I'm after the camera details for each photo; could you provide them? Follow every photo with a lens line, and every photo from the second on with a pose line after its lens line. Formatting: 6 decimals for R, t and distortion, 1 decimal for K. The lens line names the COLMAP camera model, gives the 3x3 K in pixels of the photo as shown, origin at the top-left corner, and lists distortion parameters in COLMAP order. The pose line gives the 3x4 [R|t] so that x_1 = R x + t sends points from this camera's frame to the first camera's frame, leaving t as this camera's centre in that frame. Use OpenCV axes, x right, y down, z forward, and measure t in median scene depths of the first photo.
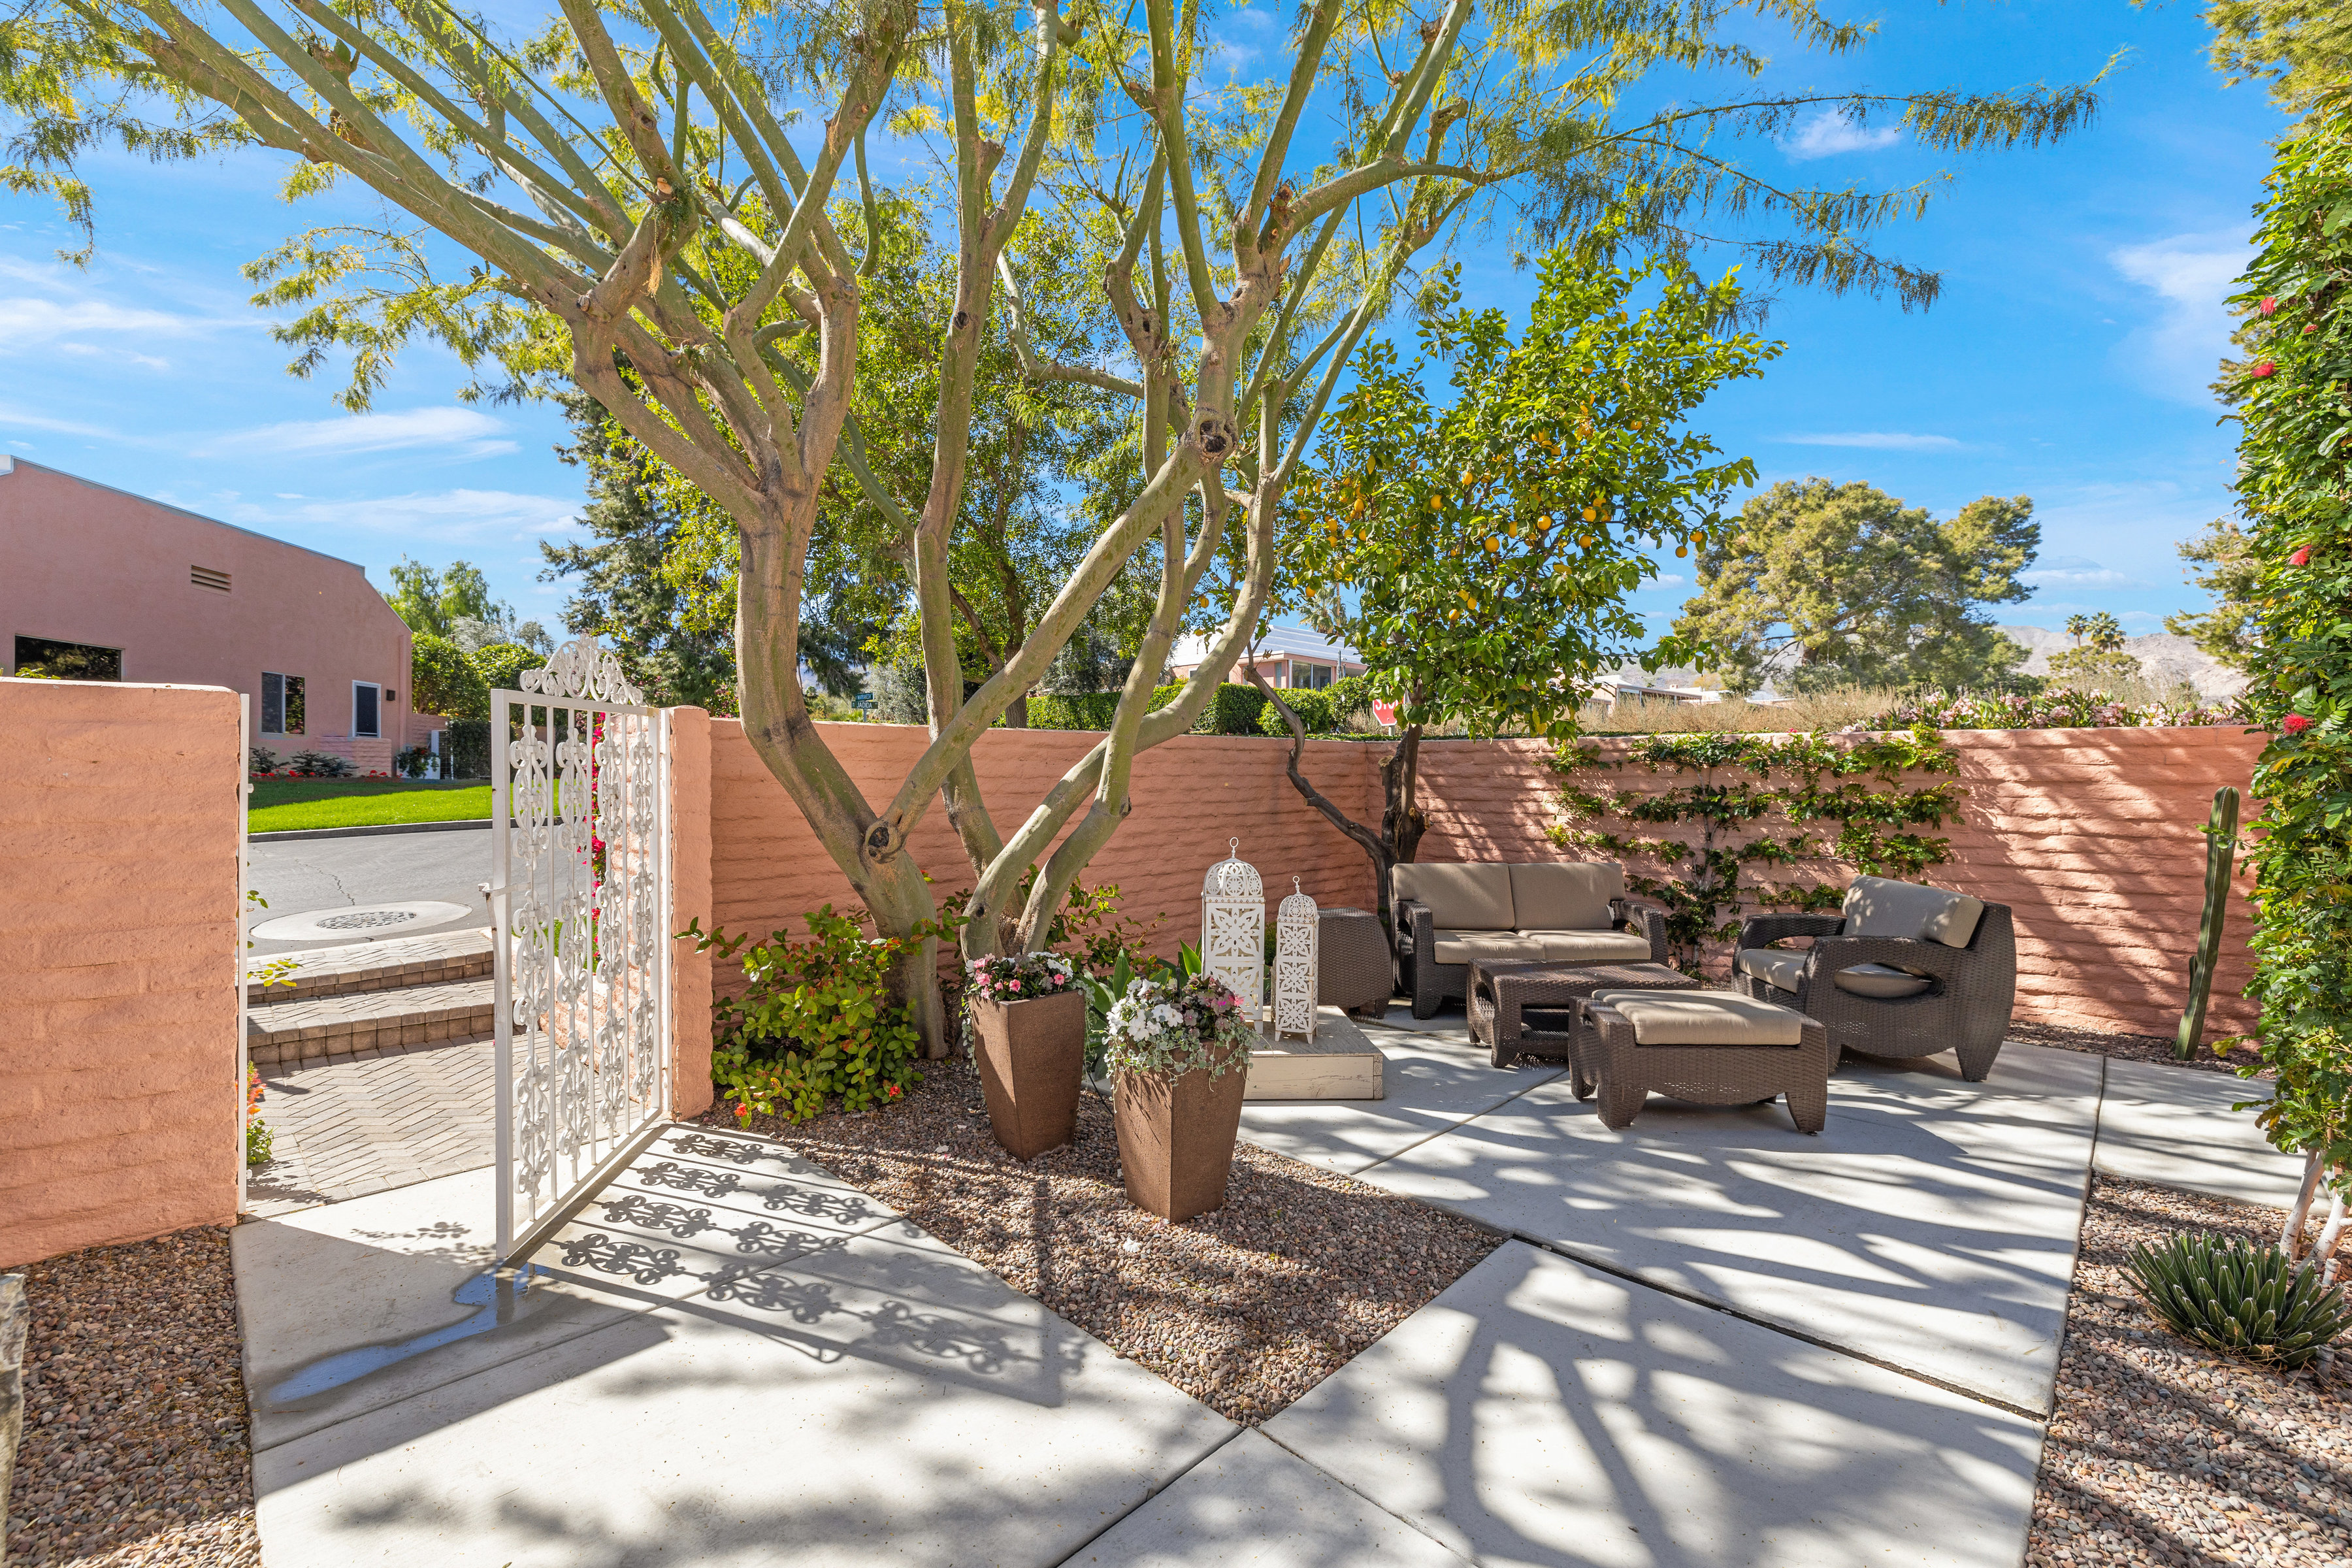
lens RADIAL K [[1013.6, 0, 1178.9], [0, 1013.6, 781.1], [0, 0, 1]] dist [0.000633, 0.001405]
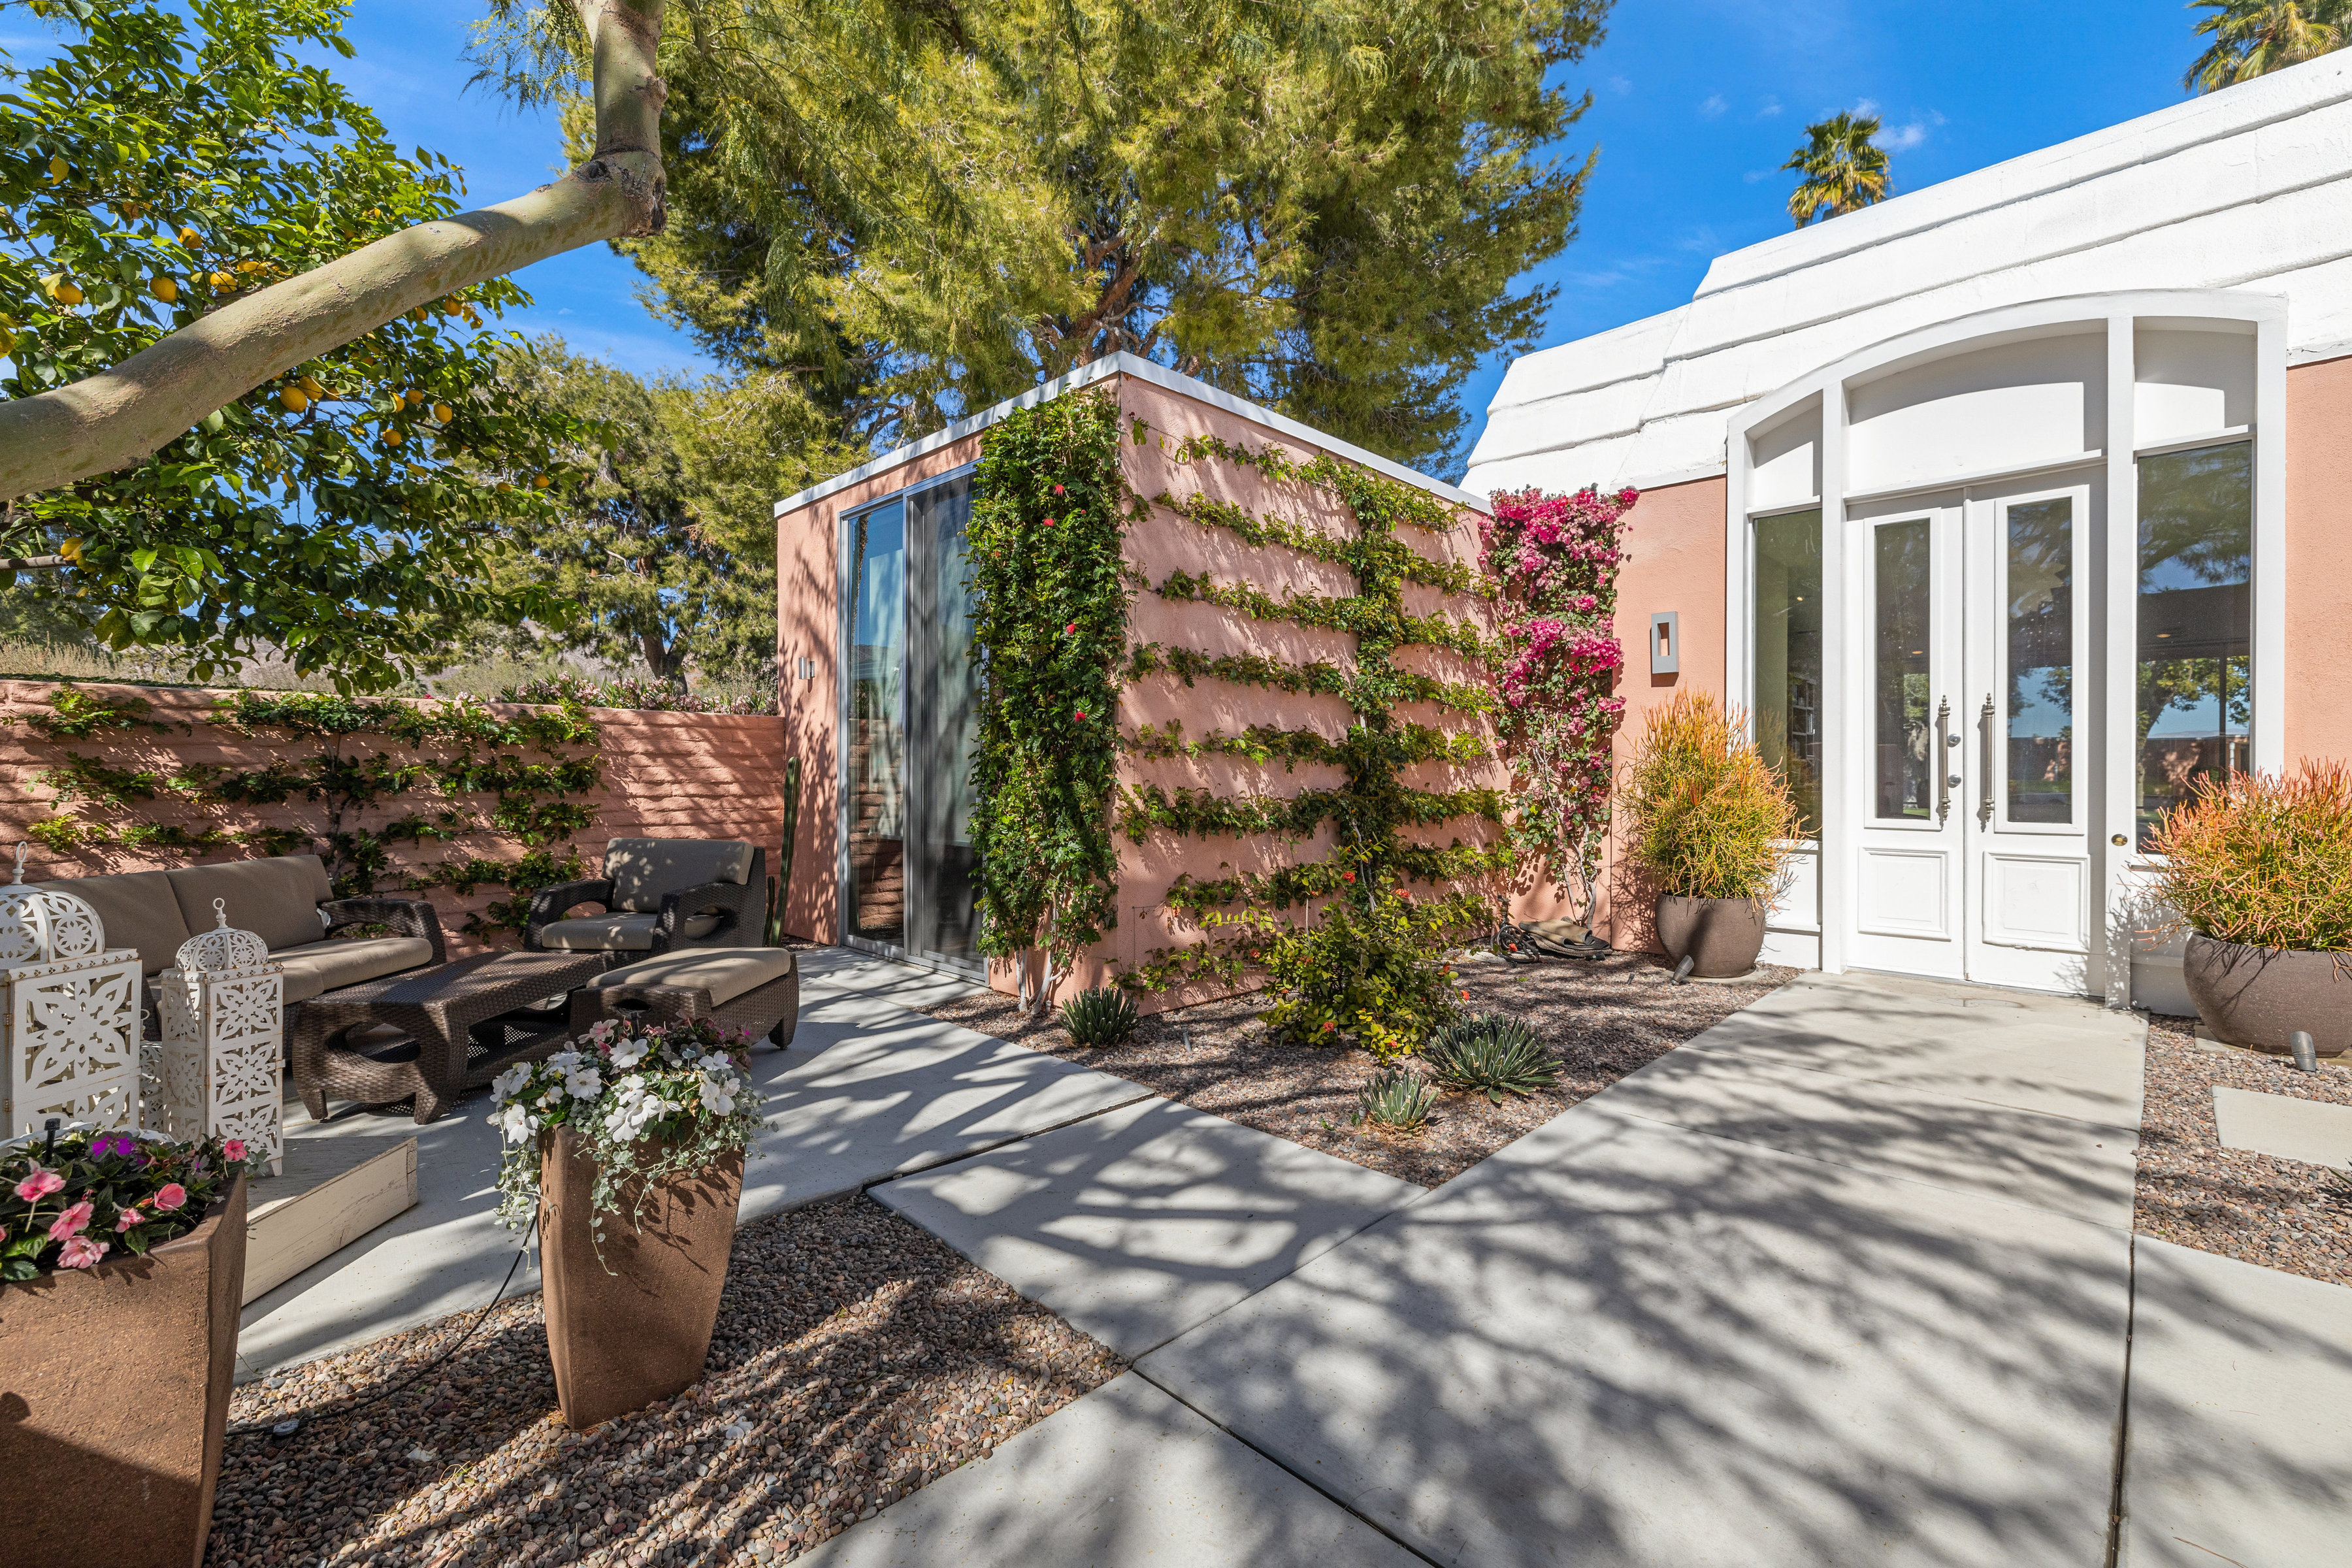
lens RADIAL K [[1013.6, 0, 1155.8], [0, 1013.6, 779.3], [0, 0, 1]] dist [0.000633, 0.001405]
pose [[-0.012150, -0.012914, 0.999843, -0.667675], [0.001349, 0.999915, 0.012932, 0.027875], [-0.999925, 0.001506, -0.012132, 0.727333]]
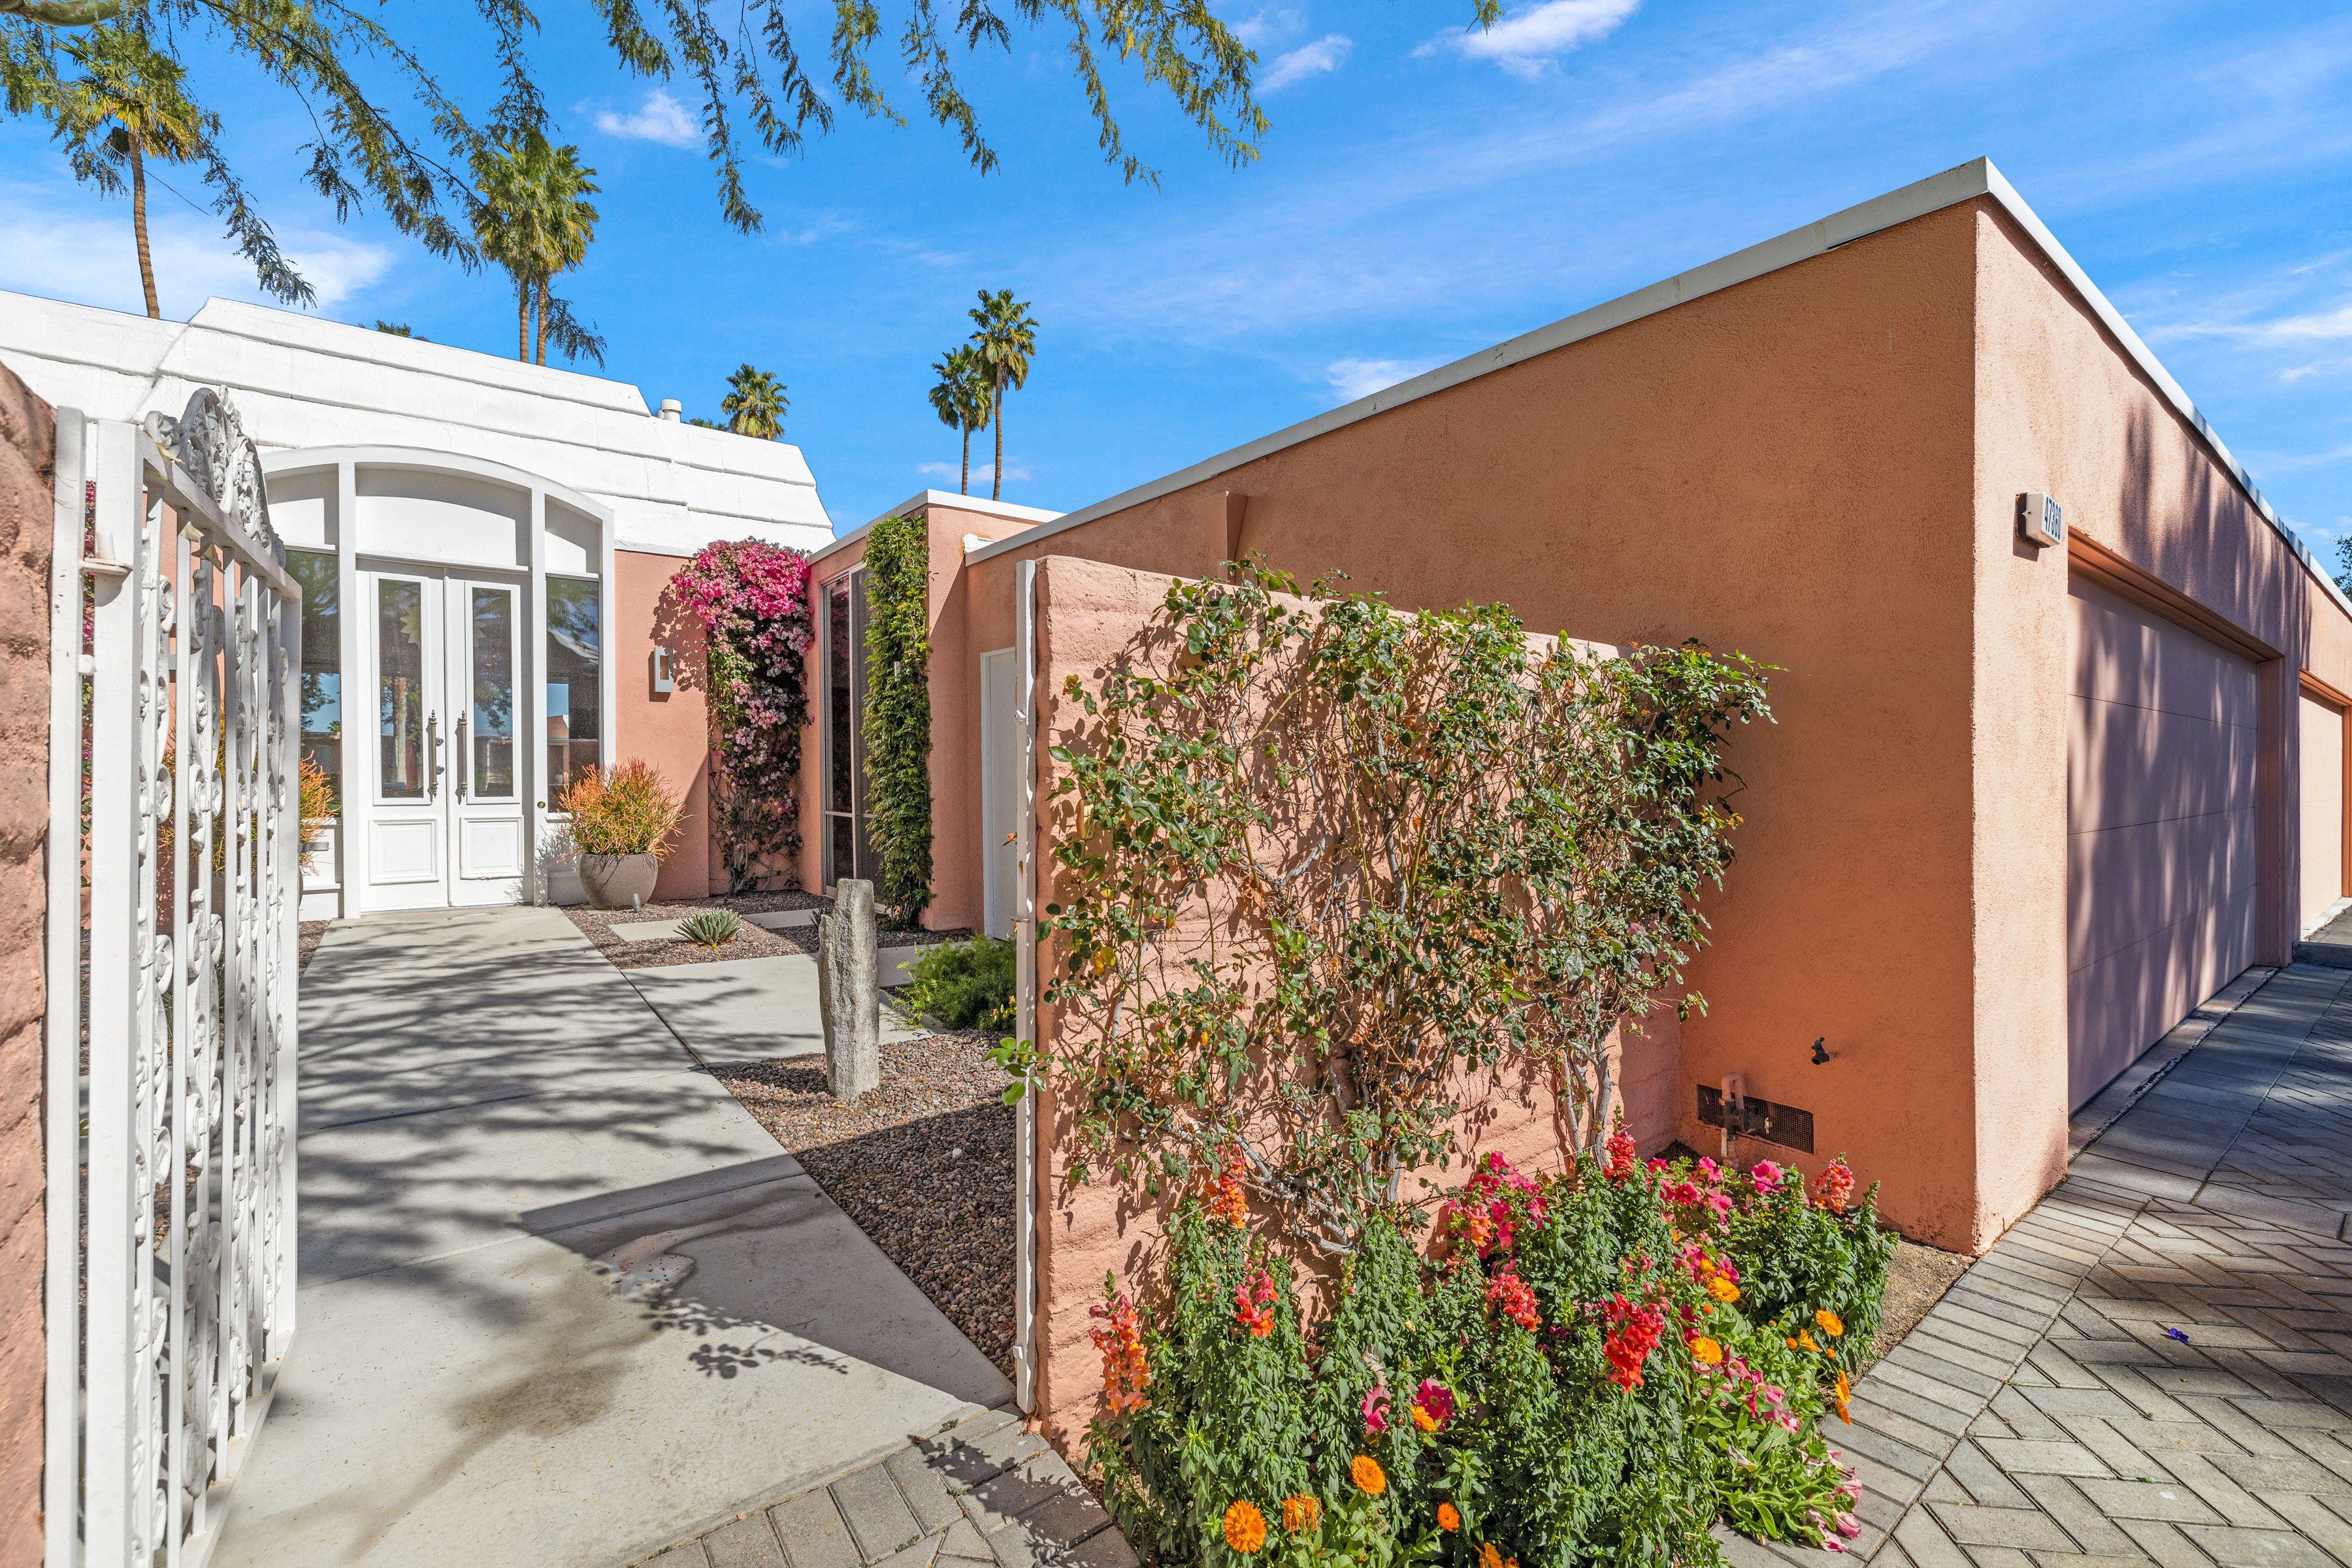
lens RADIAL K [[1013.6, 0, 1165.4], [0, 1013.6, 778.6], [0, 0, 1]] dist [0.000633, 0.001405]
pose [[-0.989818, -0.009875, 0.141998, -1.090900], [-0.008222, 0.999892, 0.012220, 0.031343], [-0.142104, 0.010928, -0.989791, 1.599607]]
